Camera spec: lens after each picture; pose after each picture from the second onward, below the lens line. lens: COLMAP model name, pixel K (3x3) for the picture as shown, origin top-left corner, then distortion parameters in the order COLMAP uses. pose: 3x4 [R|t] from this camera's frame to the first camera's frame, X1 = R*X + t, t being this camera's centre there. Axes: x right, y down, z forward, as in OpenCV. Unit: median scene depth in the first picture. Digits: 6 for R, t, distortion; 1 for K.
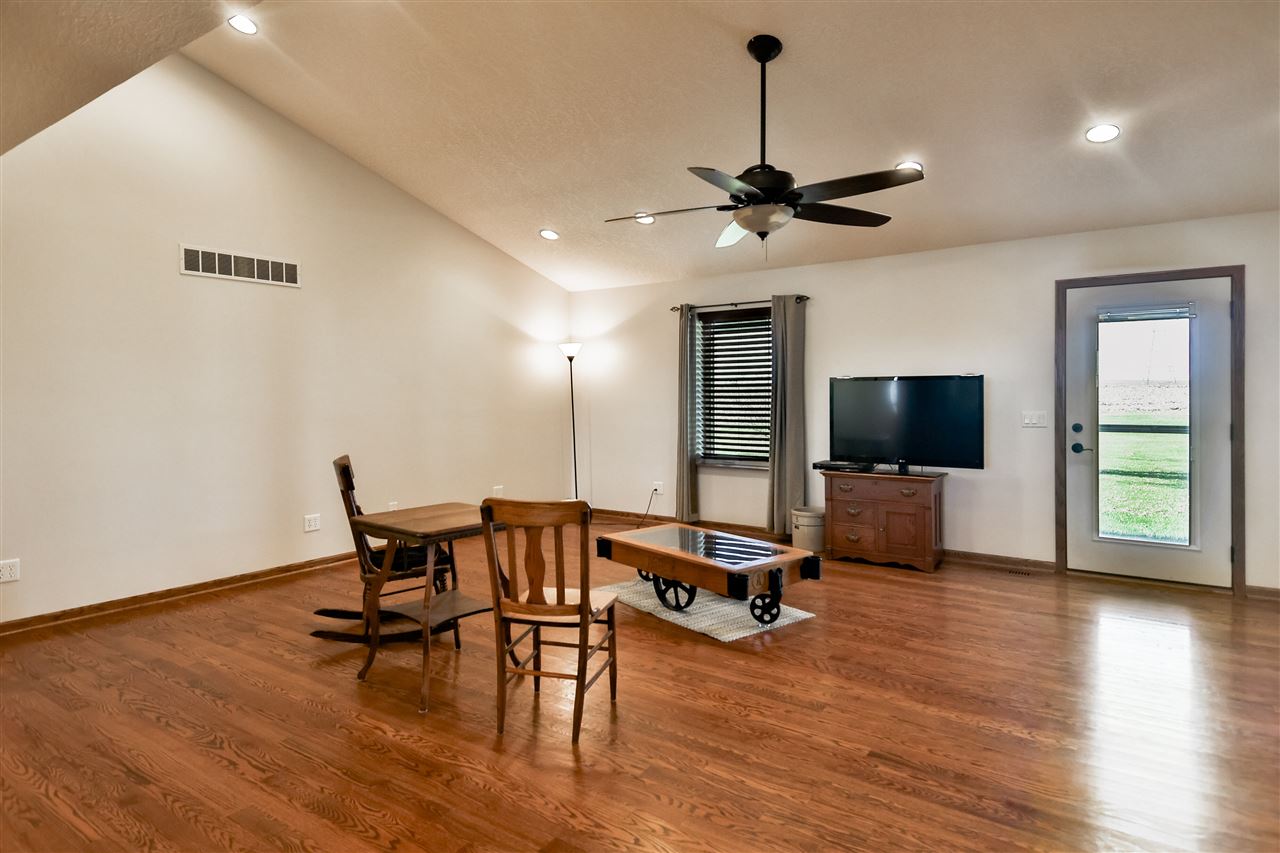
lens RADIAL K [[715.9, 0, 646.0], [0, 715.9, 400.2], [0, 0, 1]] dist [0.071689, -0.050583]
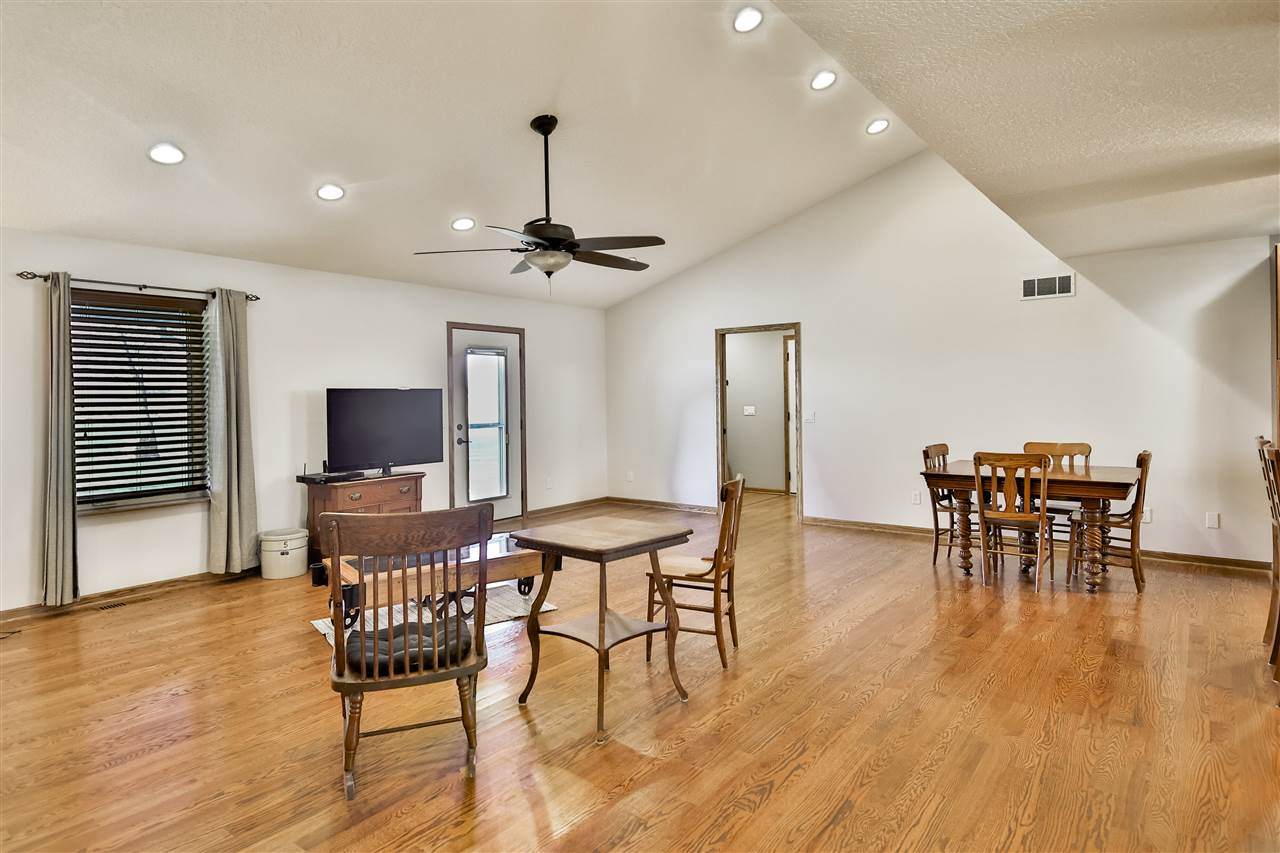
lens RADIAL K [[715.9, 0, 646.0], [0, 715.9, 400.2], [0, 0, 1]] dist [0.071689, -0.050583]
pose [[0.033492, -0.001433, 0.999438, -0.768881], [0.023935, 0.999713, 0.000631, -0.006484], [-0.999152, 0.023900, 0.033517, 0.570224]]
